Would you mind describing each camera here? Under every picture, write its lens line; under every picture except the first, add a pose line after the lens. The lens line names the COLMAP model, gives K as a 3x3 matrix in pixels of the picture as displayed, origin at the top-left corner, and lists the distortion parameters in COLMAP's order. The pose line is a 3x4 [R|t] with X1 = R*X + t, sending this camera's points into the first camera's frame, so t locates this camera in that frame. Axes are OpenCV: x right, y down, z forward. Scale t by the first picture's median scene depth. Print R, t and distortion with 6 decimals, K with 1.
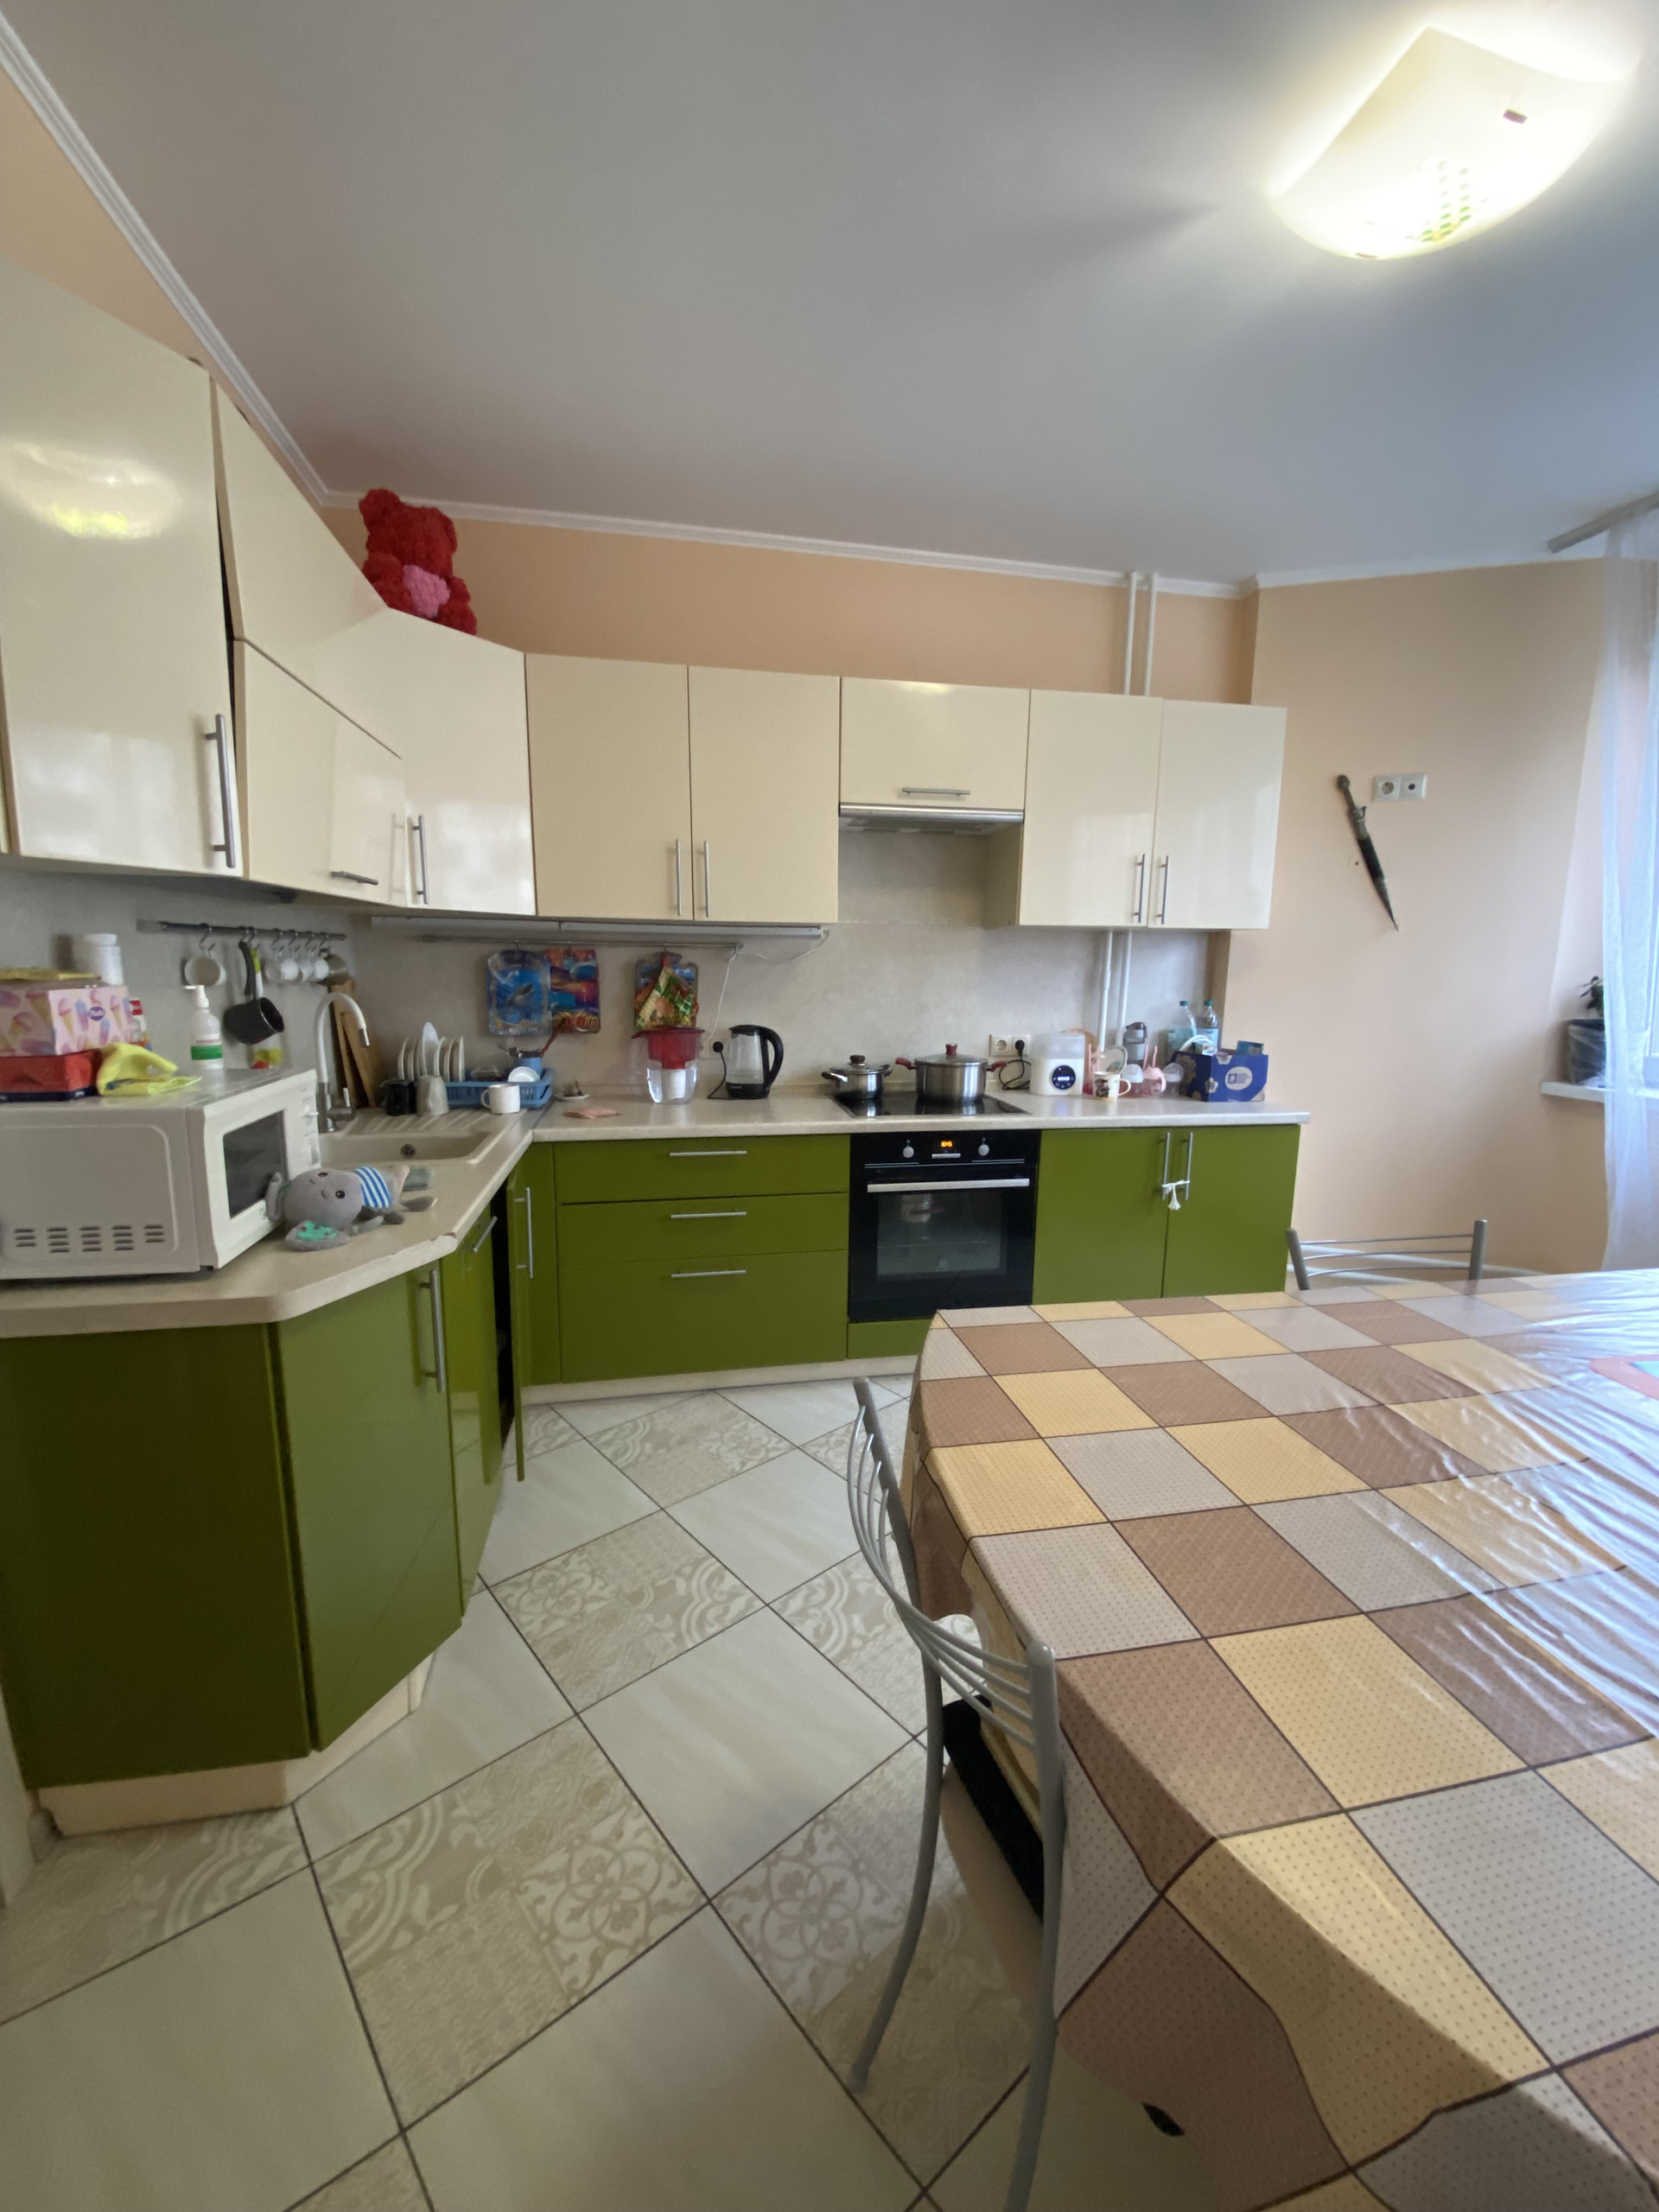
lens RADIAL K [[861.6, 0, 829.5], [0, 861.6, 1106.0], [0, 0, 1]] dist [0.000876, -0.017774]
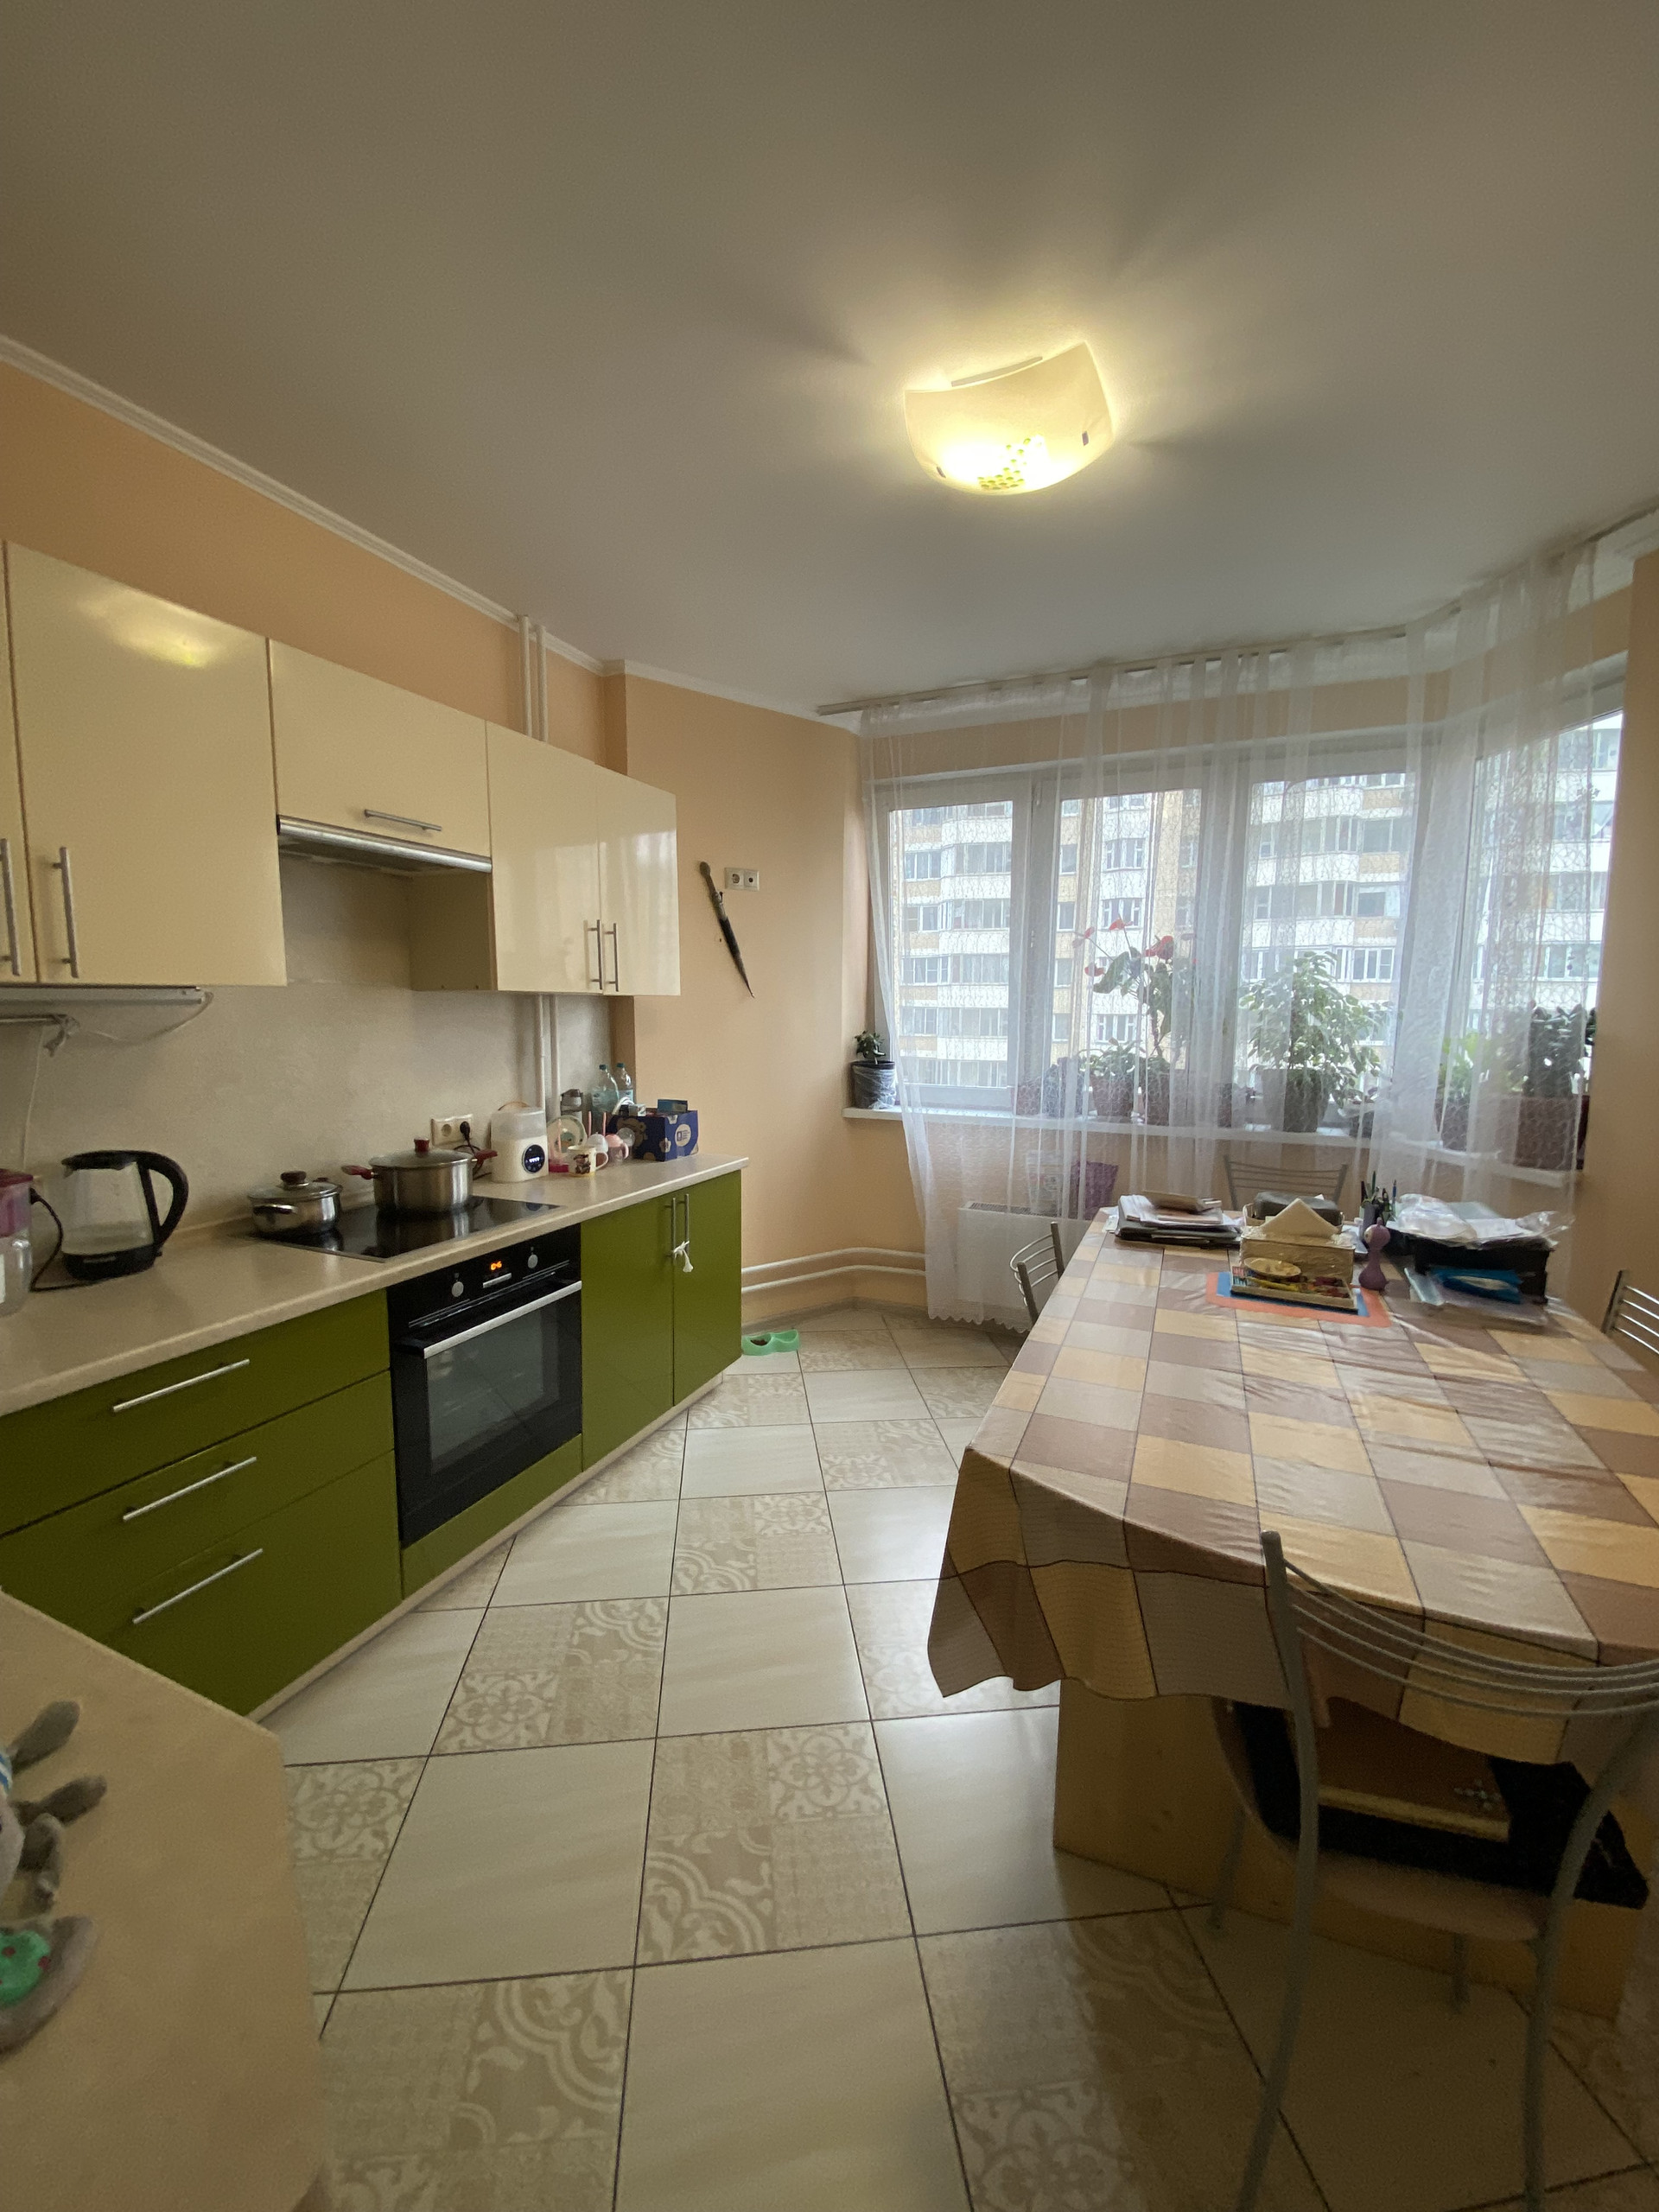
lens RADIAL K [[861.6, 0, 829.5], [0, 861.6, 1106.0], [0, 0, 1]] dist [0.000876, -0.017774]
pose [[0.557768, -0.099110, 0.824058, -0.295031], [0.132825, 0.990708, 0.029251, -0.074658], [-0.819300, 0.093140, 0.565749, 0.247550]]
